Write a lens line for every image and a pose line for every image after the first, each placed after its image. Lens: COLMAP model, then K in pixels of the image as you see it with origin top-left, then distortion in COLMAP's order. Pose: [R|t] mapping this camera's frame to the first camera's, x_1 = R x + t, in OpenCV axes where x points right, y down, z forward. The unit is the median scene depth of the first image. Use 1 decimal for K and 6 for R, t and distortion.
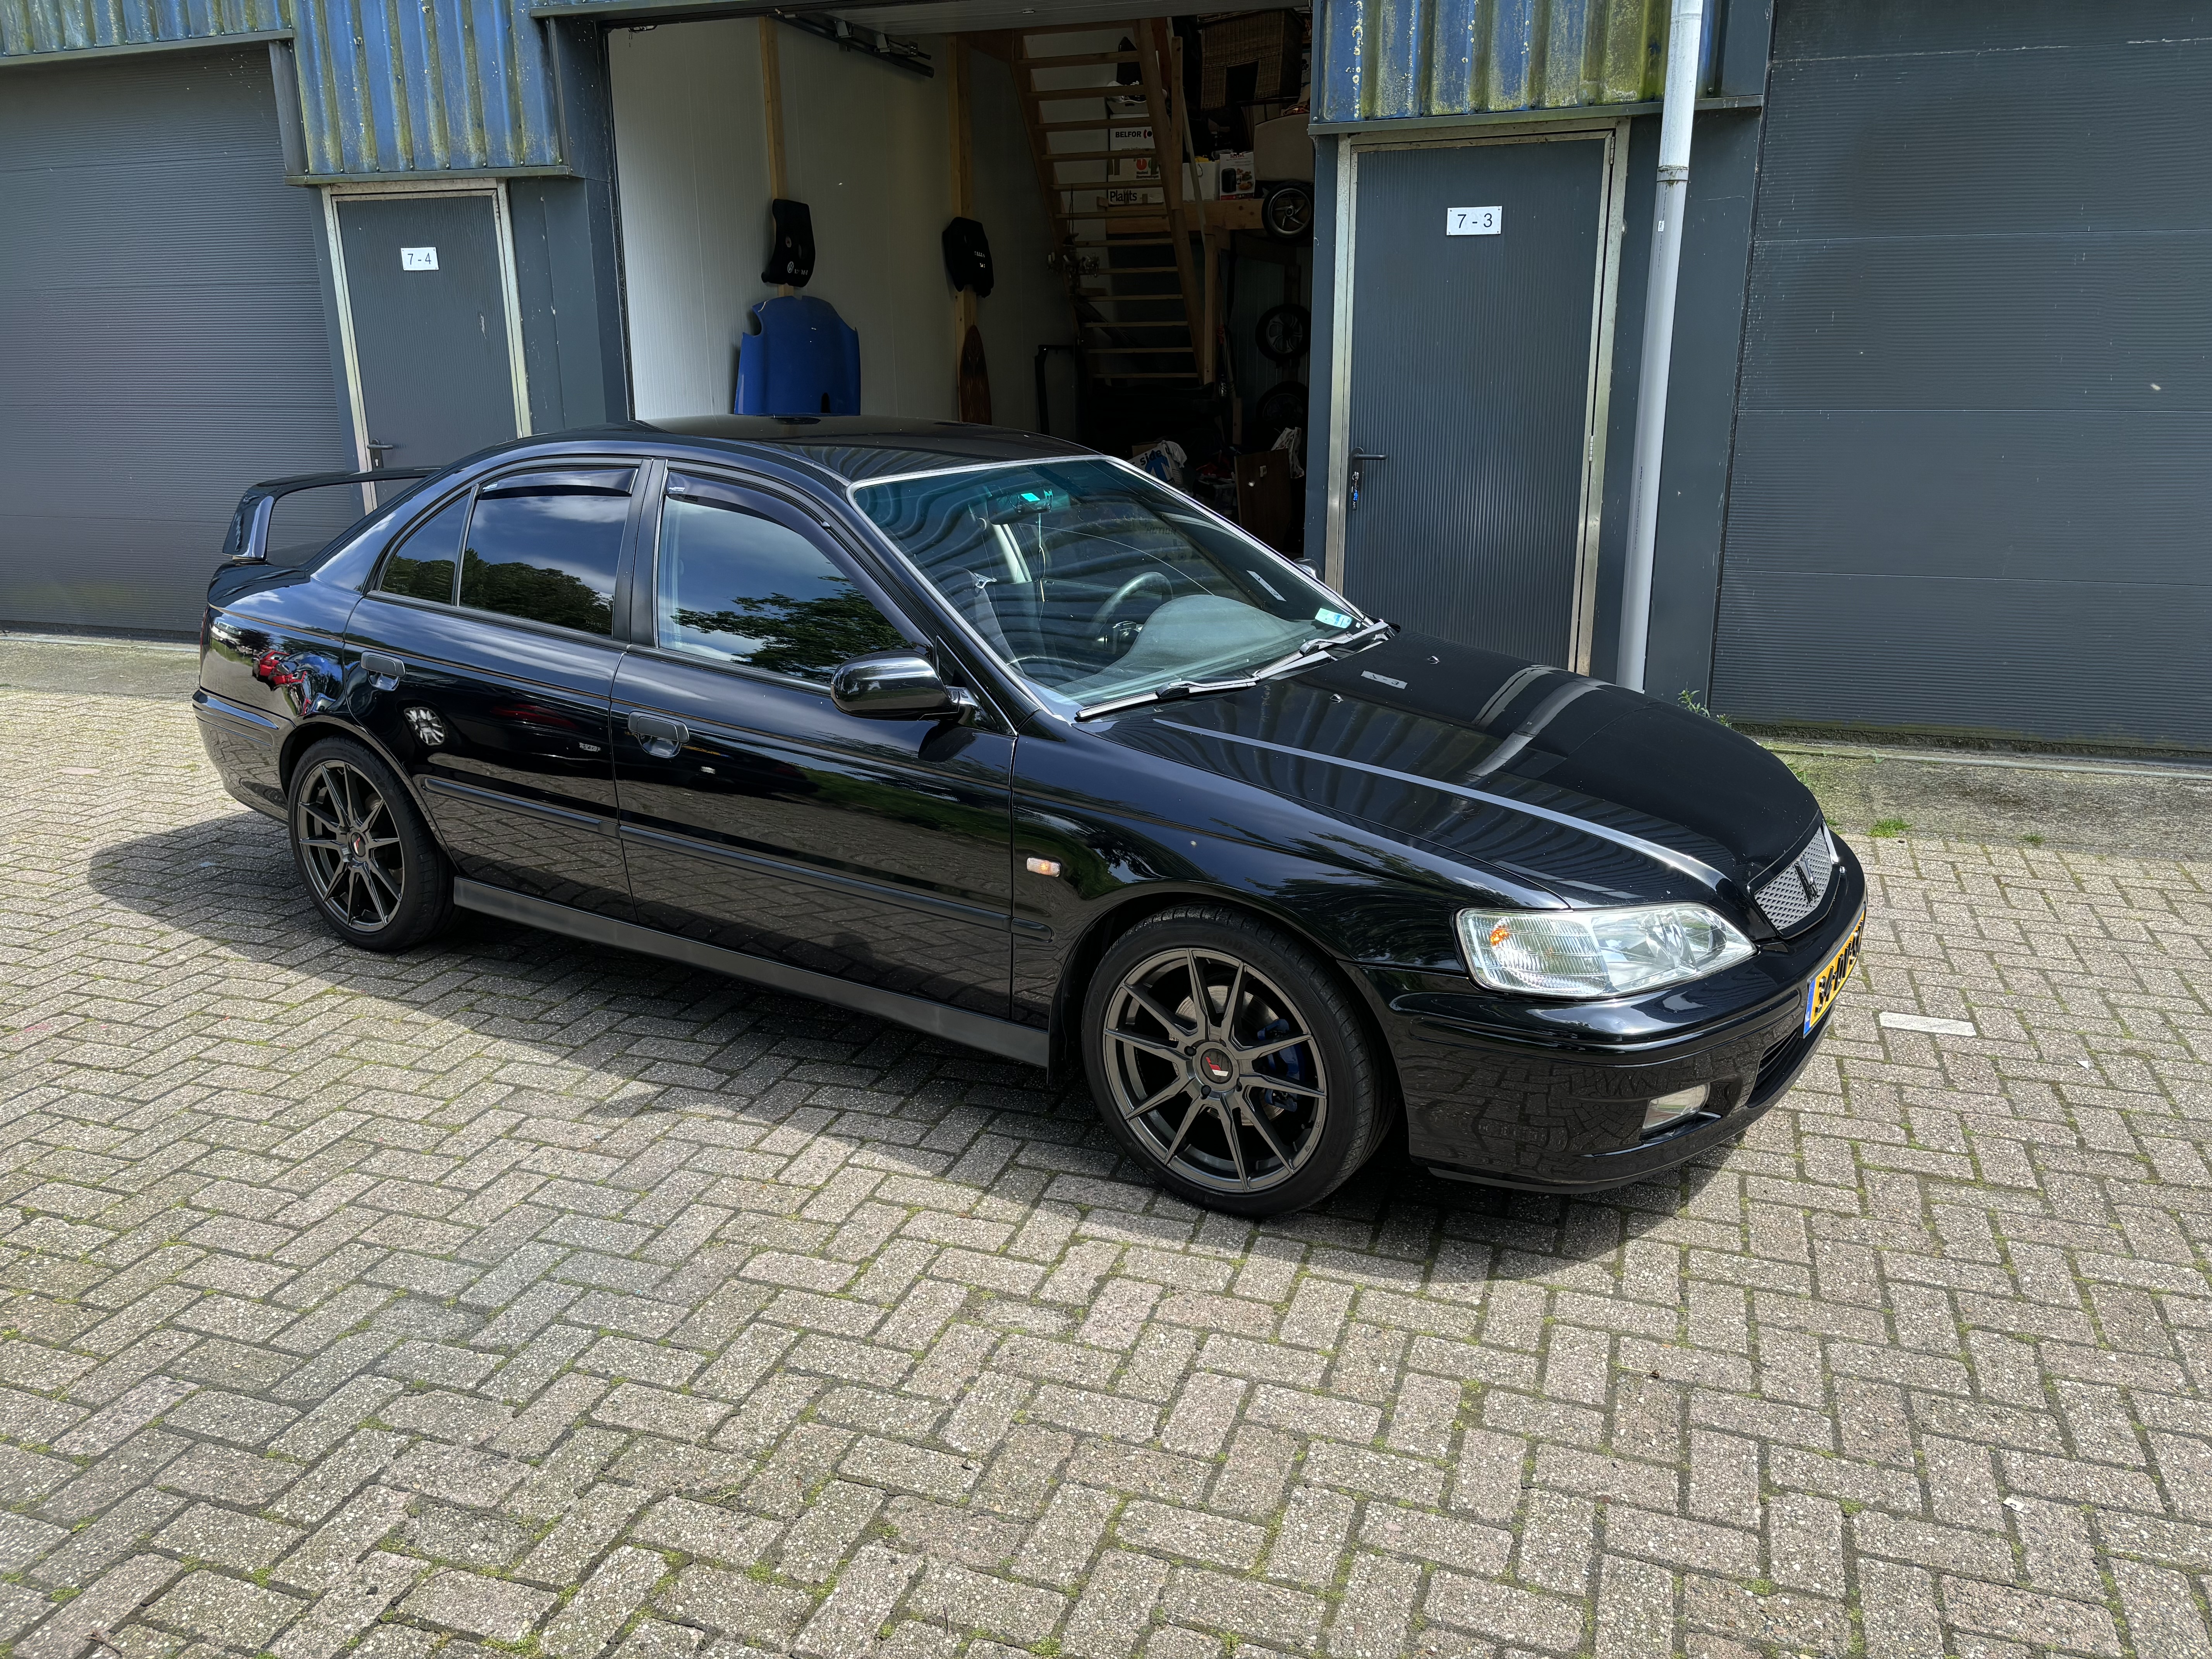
lens RADIAL K [[1693.2, 0, 1106.0], [0, 1693.2, 829.5], [0, 0, 1]] dist [0.072299, -0.055432]
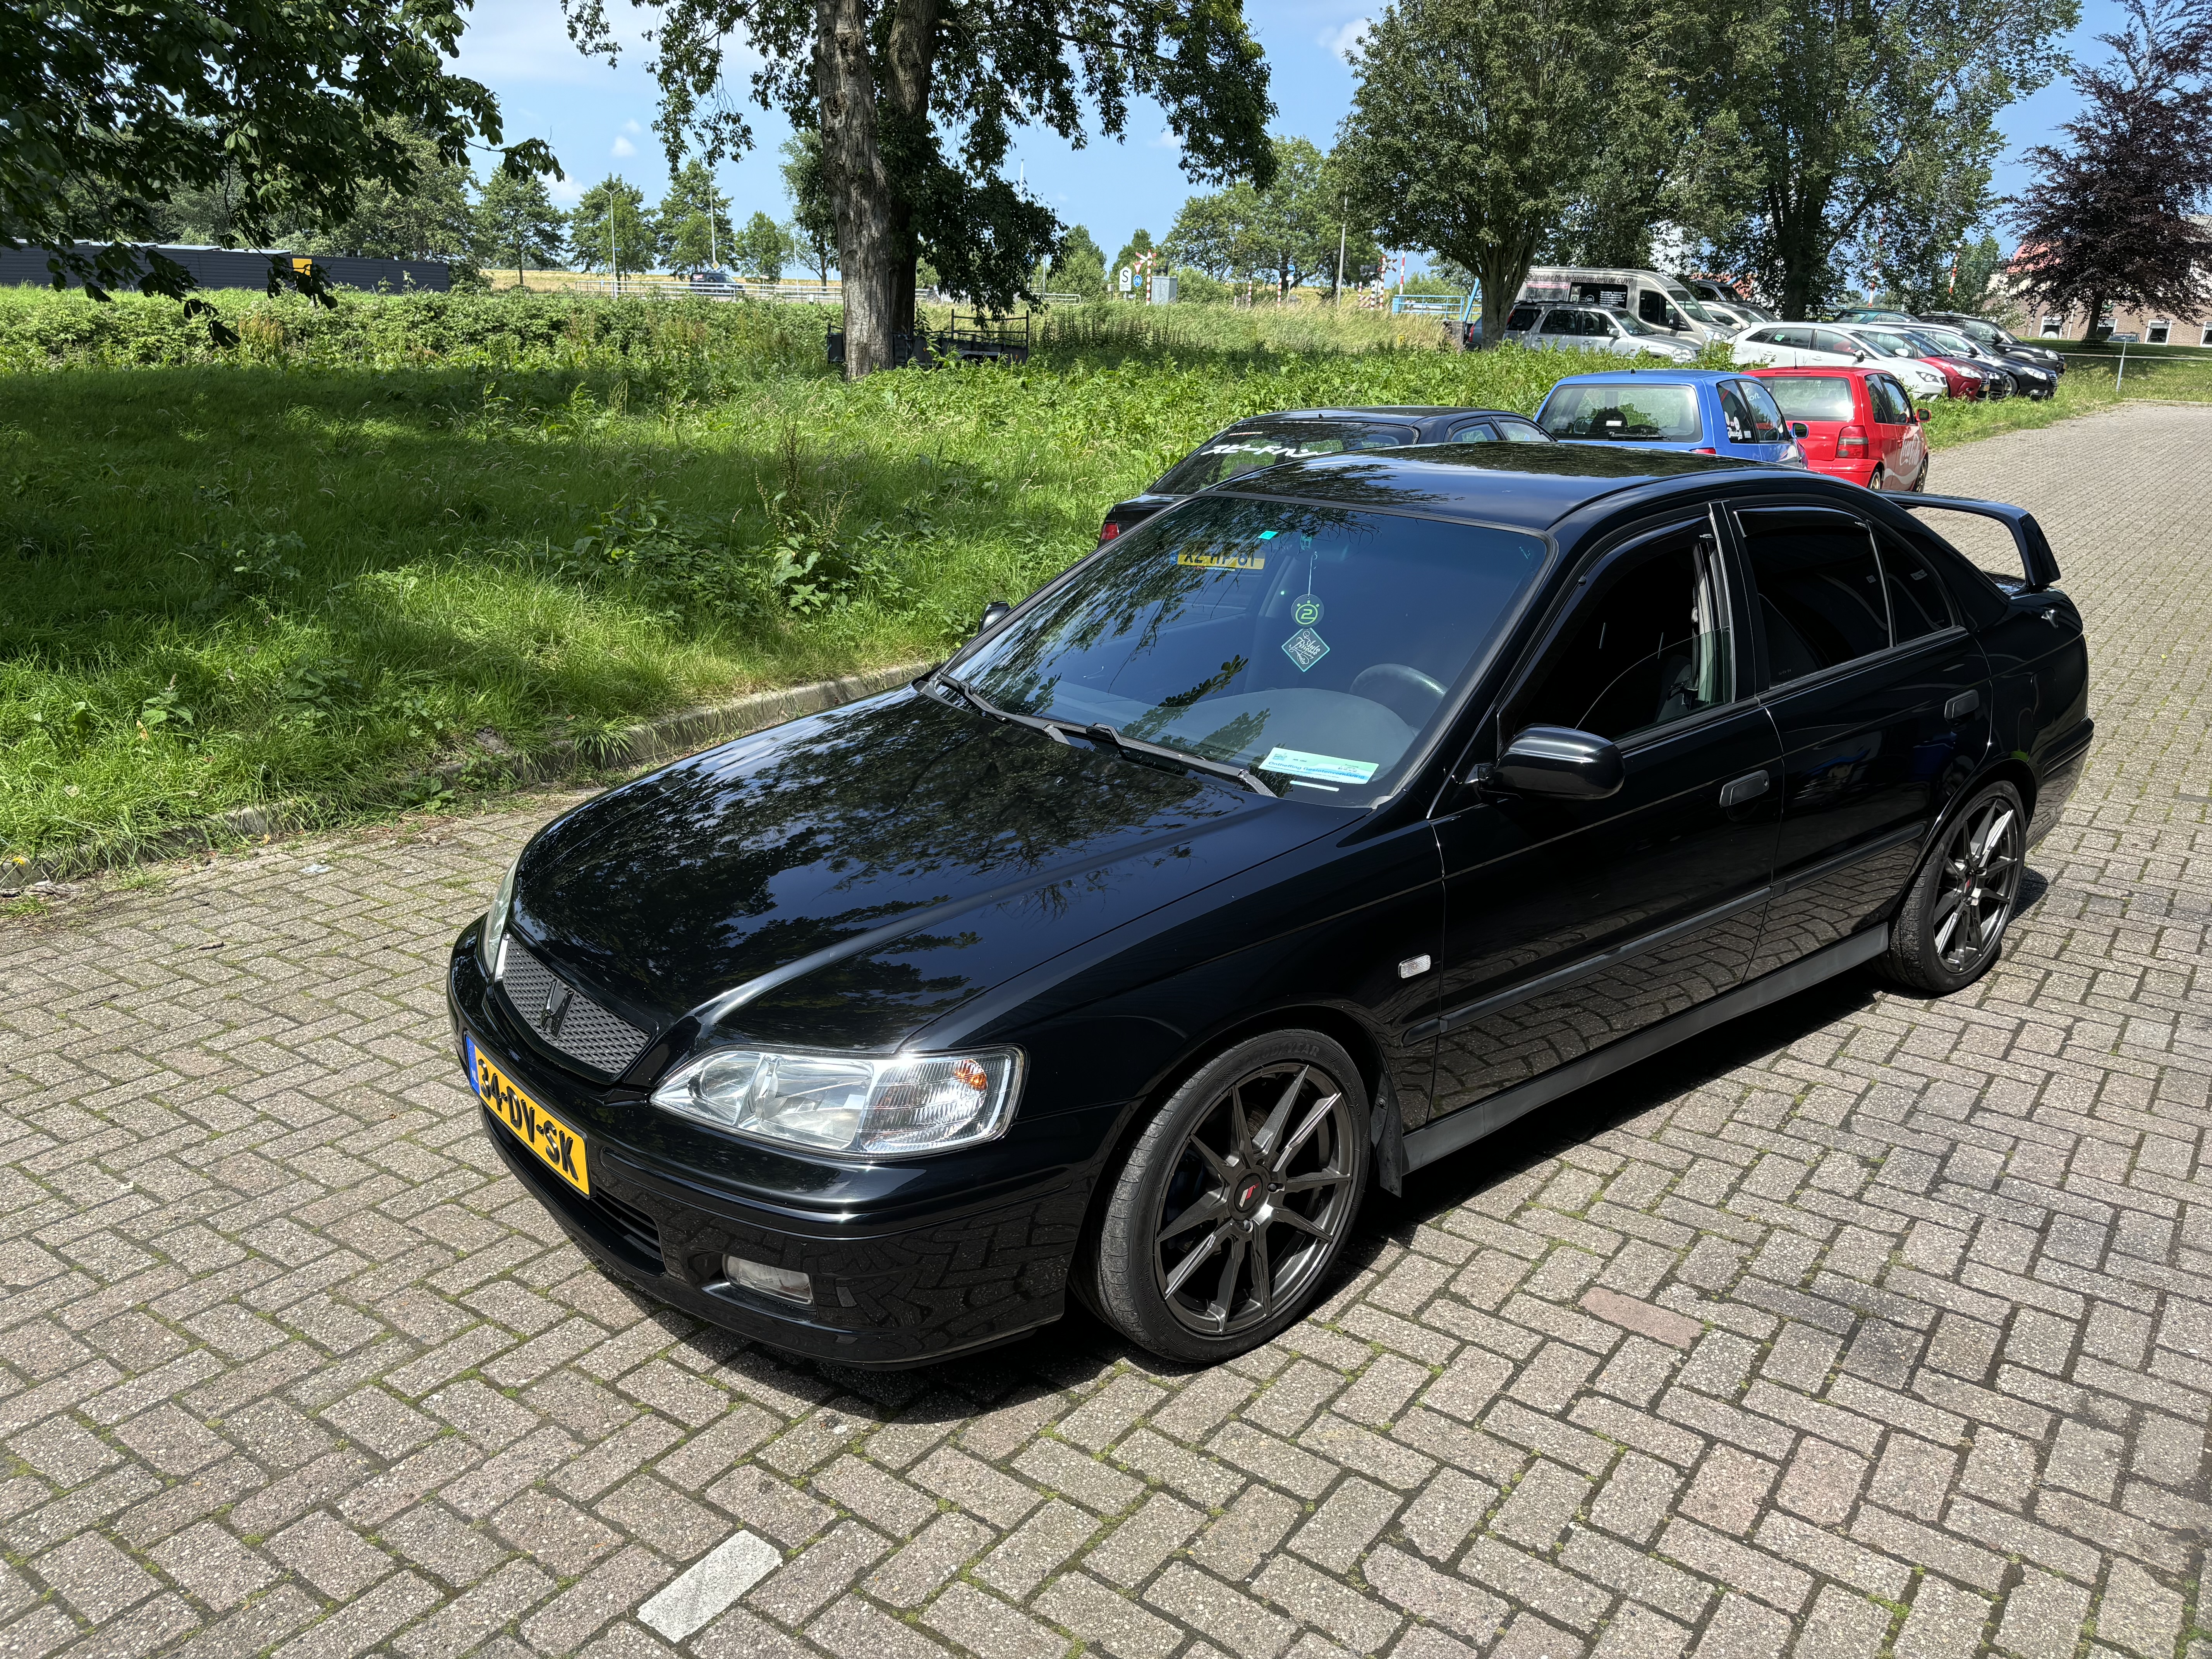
lens RADIAL K [[1693.2, 0, 1106.0], [0, 1693.2, 829.5], [0, 0, 1]] dist [0.072299, -0.055432]
pose [[-0.298768, 0.280943, -0.912035, 1.253620], [-0.276374, 0.889260, 0.364463, -0.510816], [0.913431, 0.360953, -0.188037, 1.588805]]
